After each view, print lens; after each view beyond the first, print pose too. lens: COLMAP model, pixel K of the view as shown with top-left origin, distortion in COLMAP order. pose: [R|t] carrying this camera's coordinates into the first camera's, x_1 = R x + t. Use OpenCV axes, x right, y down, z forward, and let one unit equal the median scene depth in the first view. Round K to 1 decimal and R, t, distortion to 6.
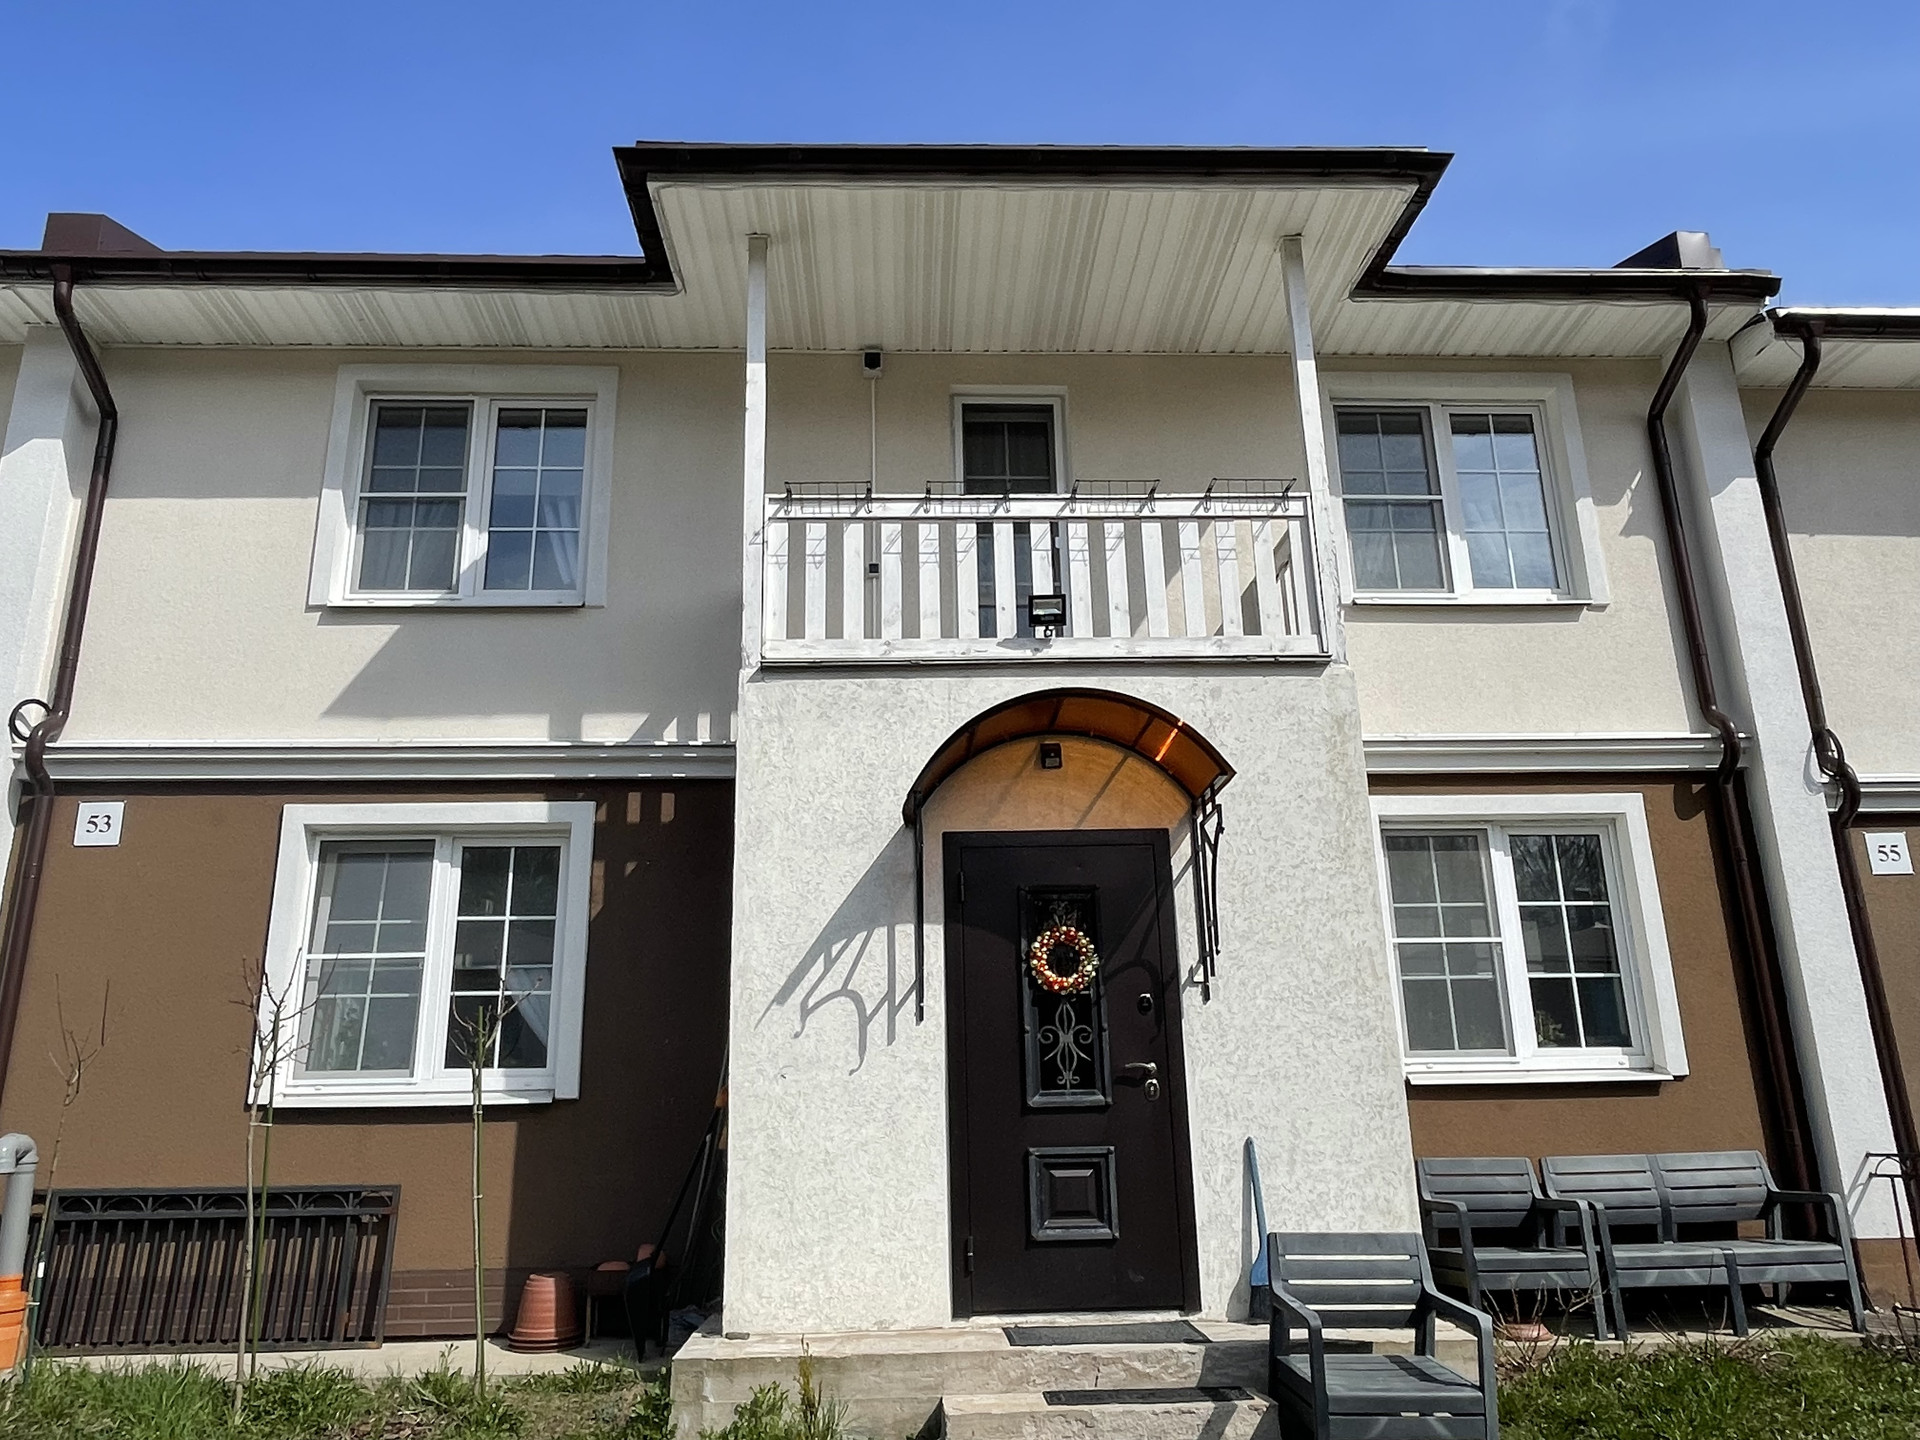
lens RADIAL K [[1383.9, 0, 962.0], [0, 1383.9, 716.5], [0, 0, 1]] dist [0.001322, -0.006527]
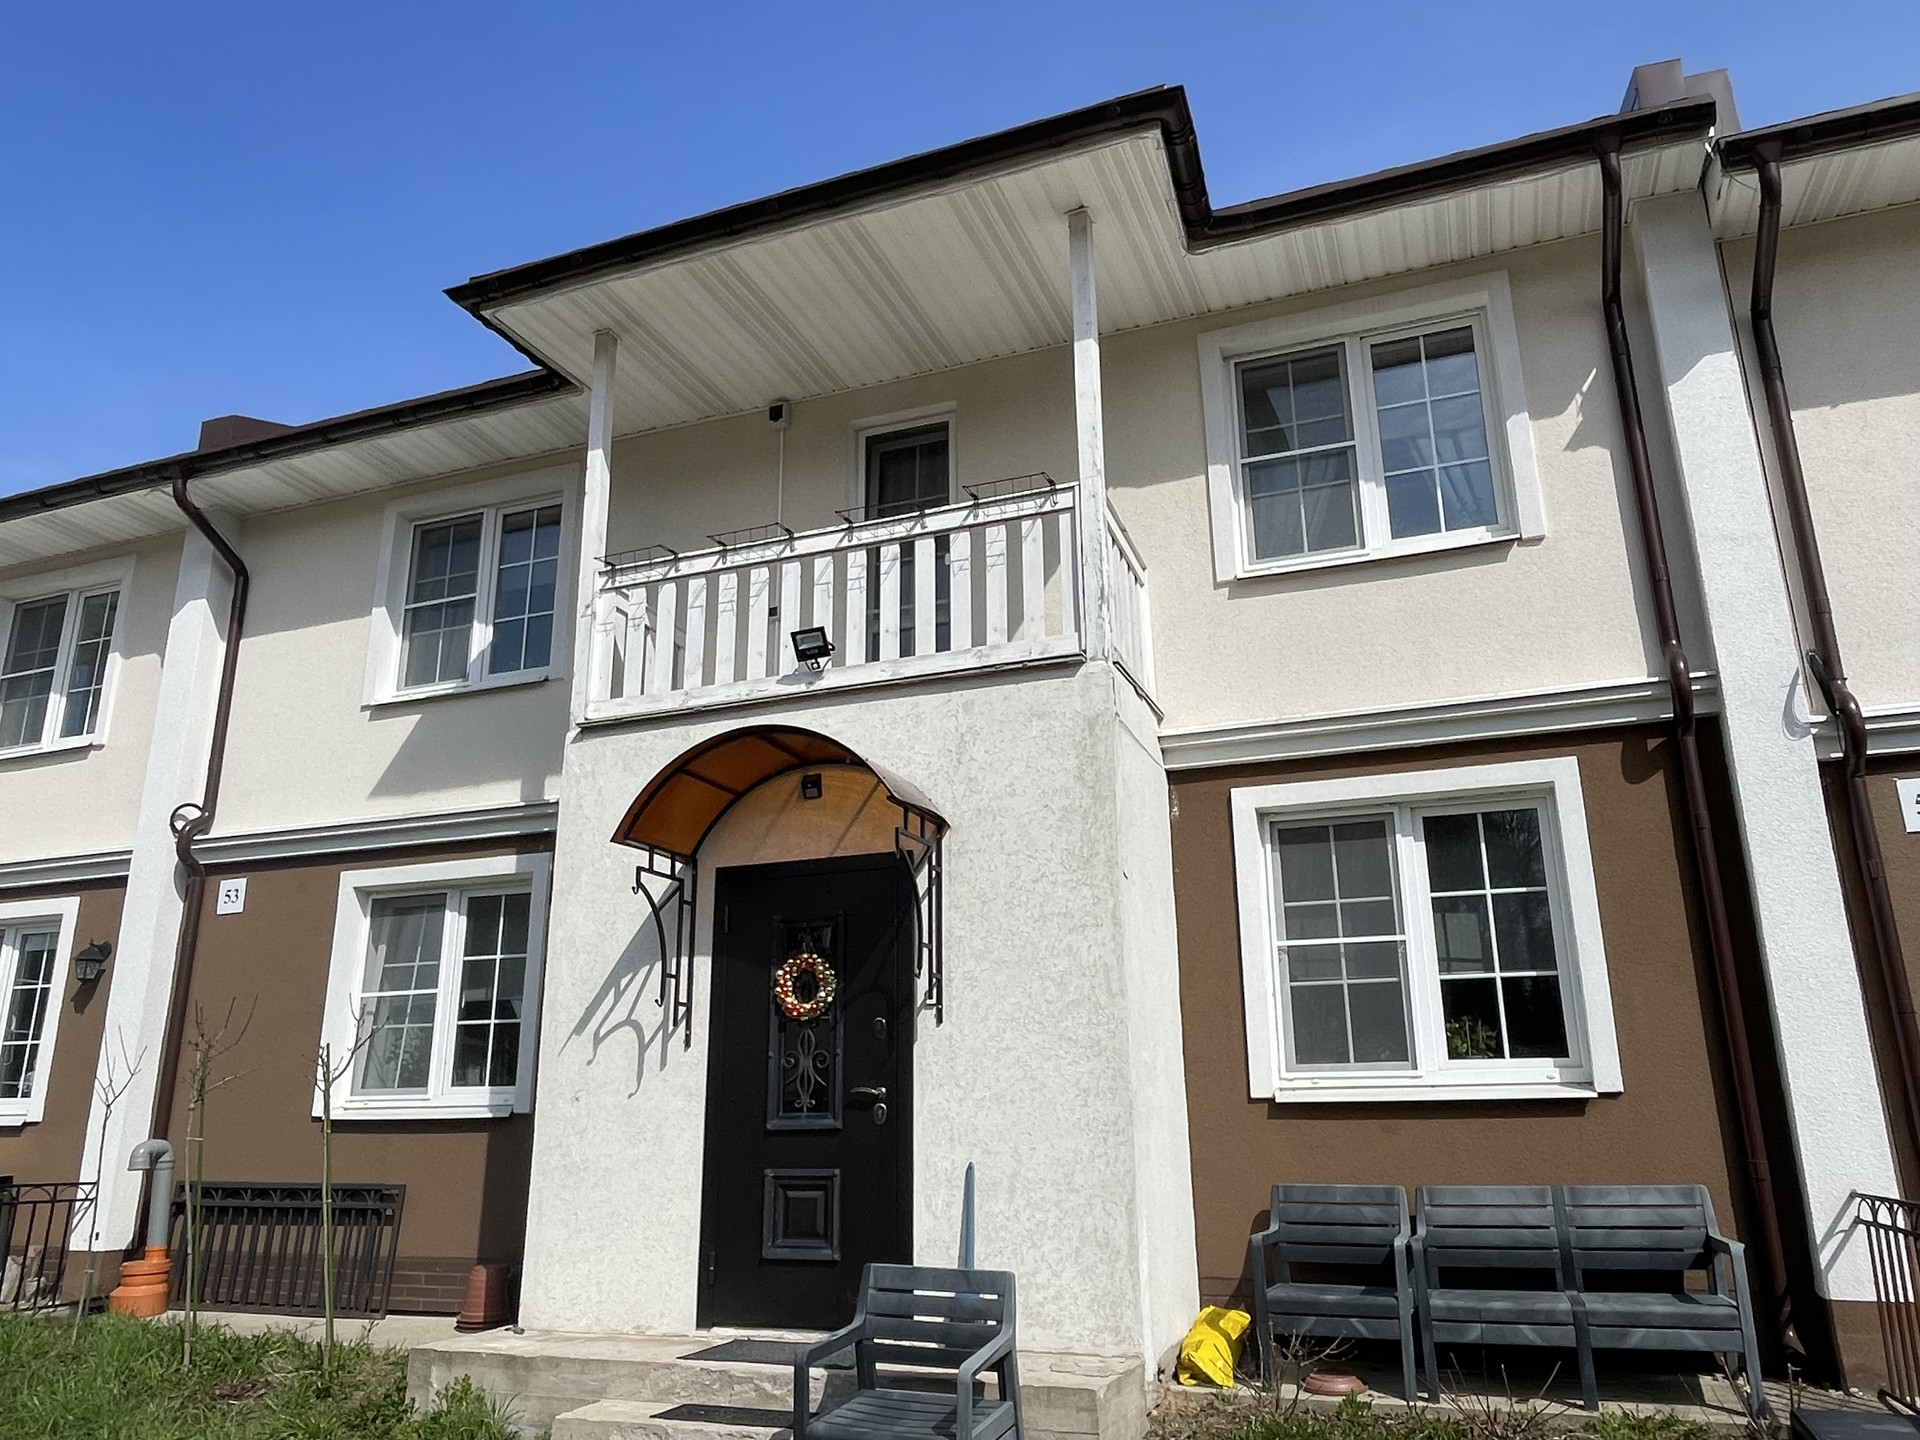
lens RADIAL K [[1366.5, 0, 959.1], [0, 1366.5, 722.1], [0, 0, 1]] dist [-0.000869, -0.003805]
pose [[0.918341, -0.103492, -0.382021, 0.510894], [0.108169, 0.994089, -0.009278, 0.002053], [0.380723, -0.032803, 0.924107, 0.096674]]
